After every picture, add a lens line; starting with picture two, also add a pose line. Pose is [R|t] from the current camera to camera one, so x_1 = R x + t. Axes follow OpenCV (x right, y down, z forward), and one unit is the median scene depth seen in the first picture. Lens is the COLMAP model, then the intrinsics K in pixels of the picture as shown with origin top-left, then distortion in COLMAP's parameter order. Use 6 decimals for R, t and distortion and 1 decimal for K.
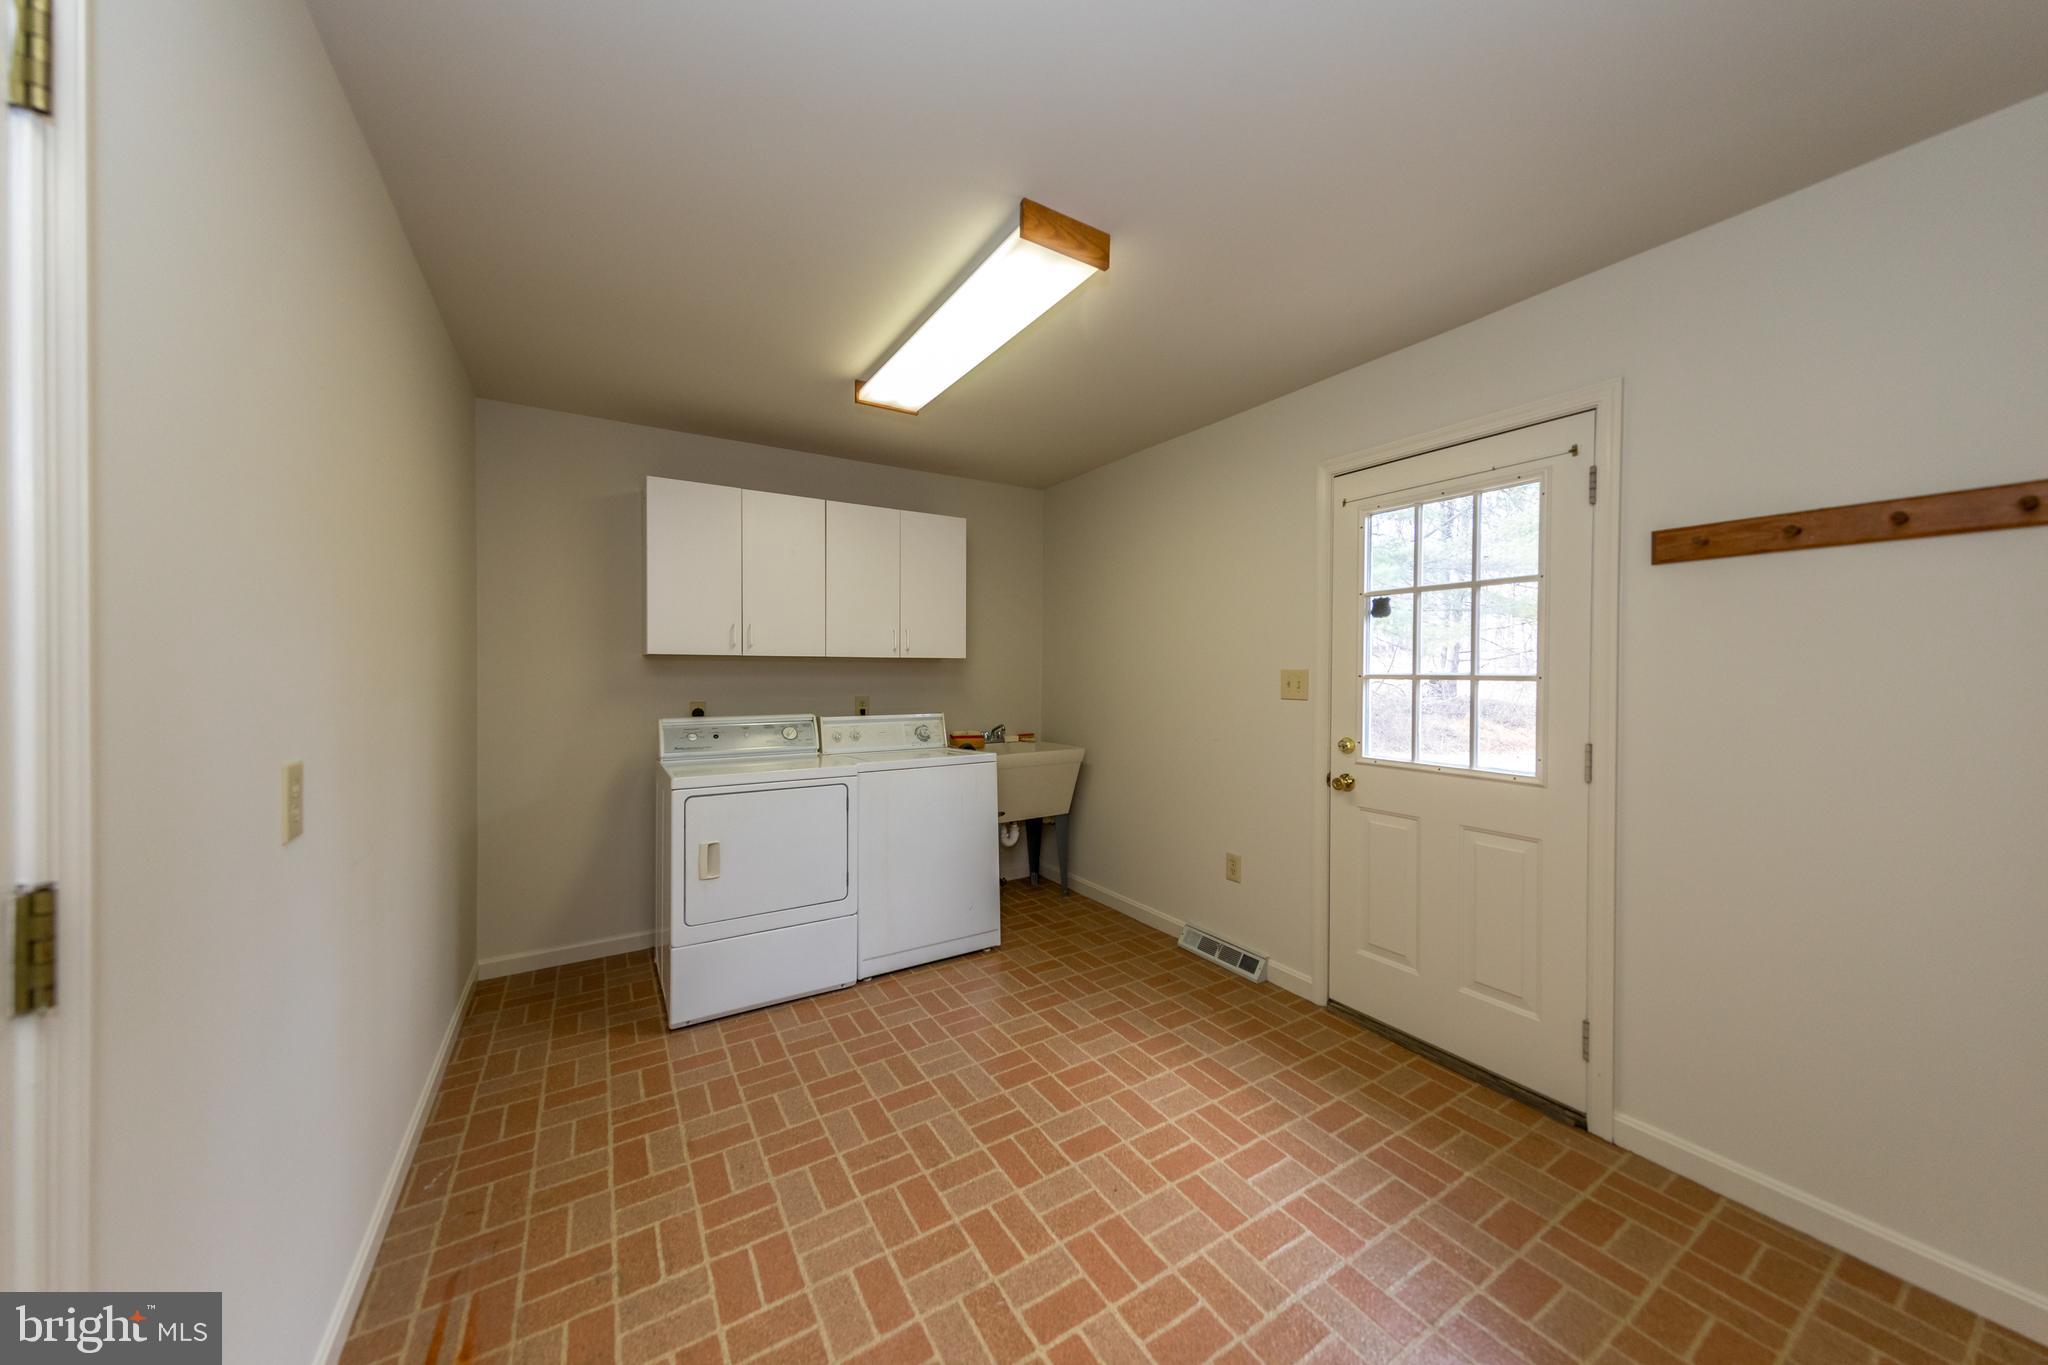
lens RADIAL K [[663.0, 0, 1013.3], [0, 663.0, 676.0], [0, 0, 1]] dist [0.002038, 0.000080]
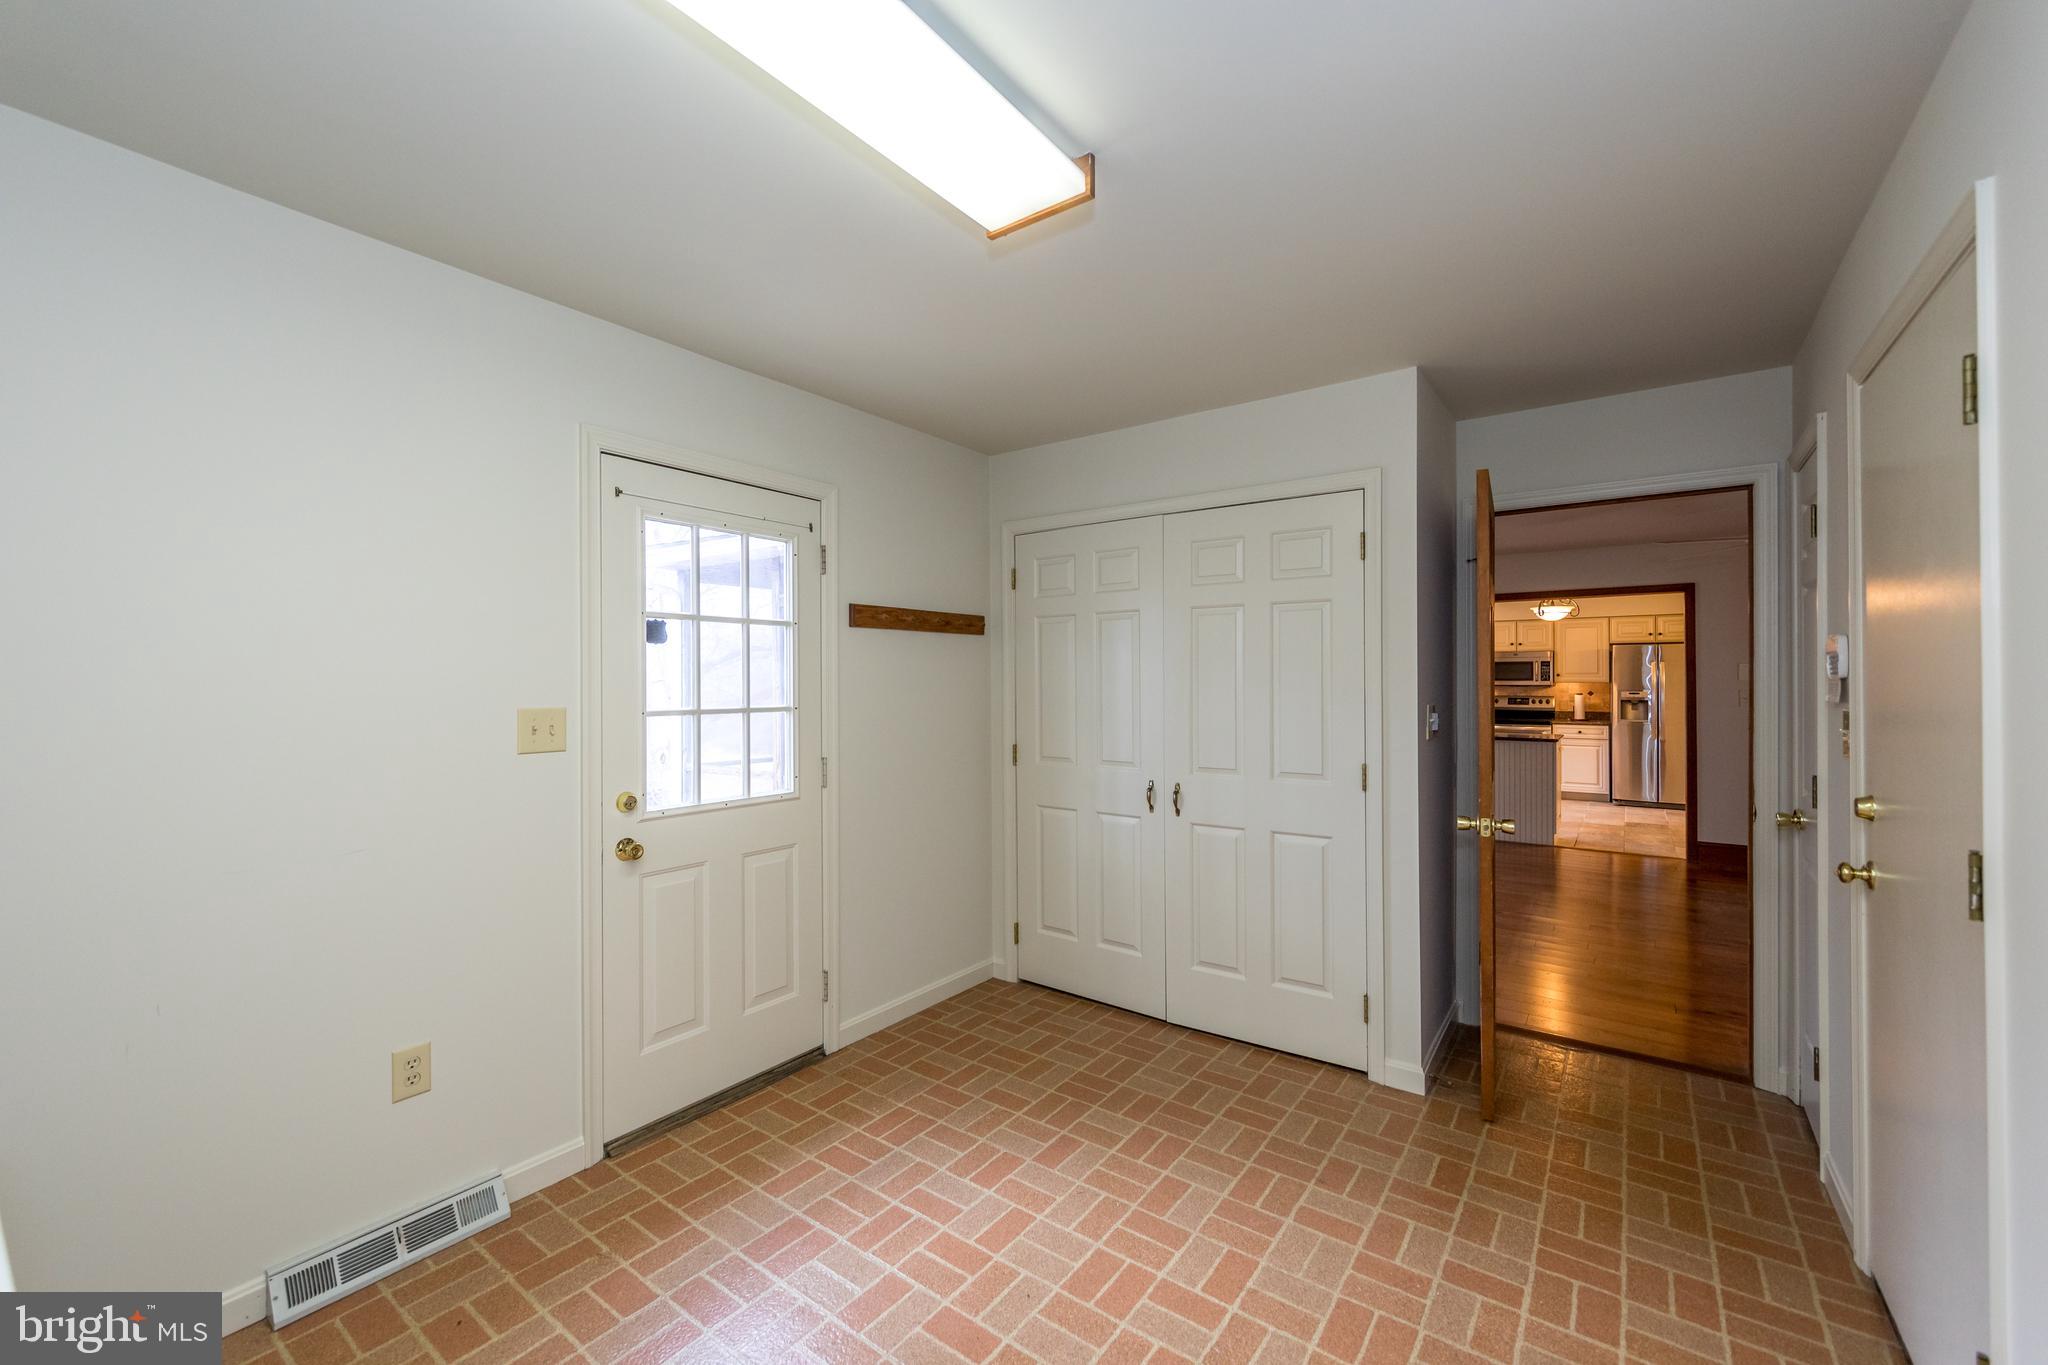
lens RADIAL K [[789.4, 0, 1031.6], [0, 789.4, 678.0], [0, 0, 1]] dist [0.001841, 0.000188]
pose [[-0.358107, 0.000546, 0.933680, -0.634898], [0.009553, 0.999950, 0.003079, -0.047637], [-0.933632, 0.010023, -0.358094, 1.029611]]
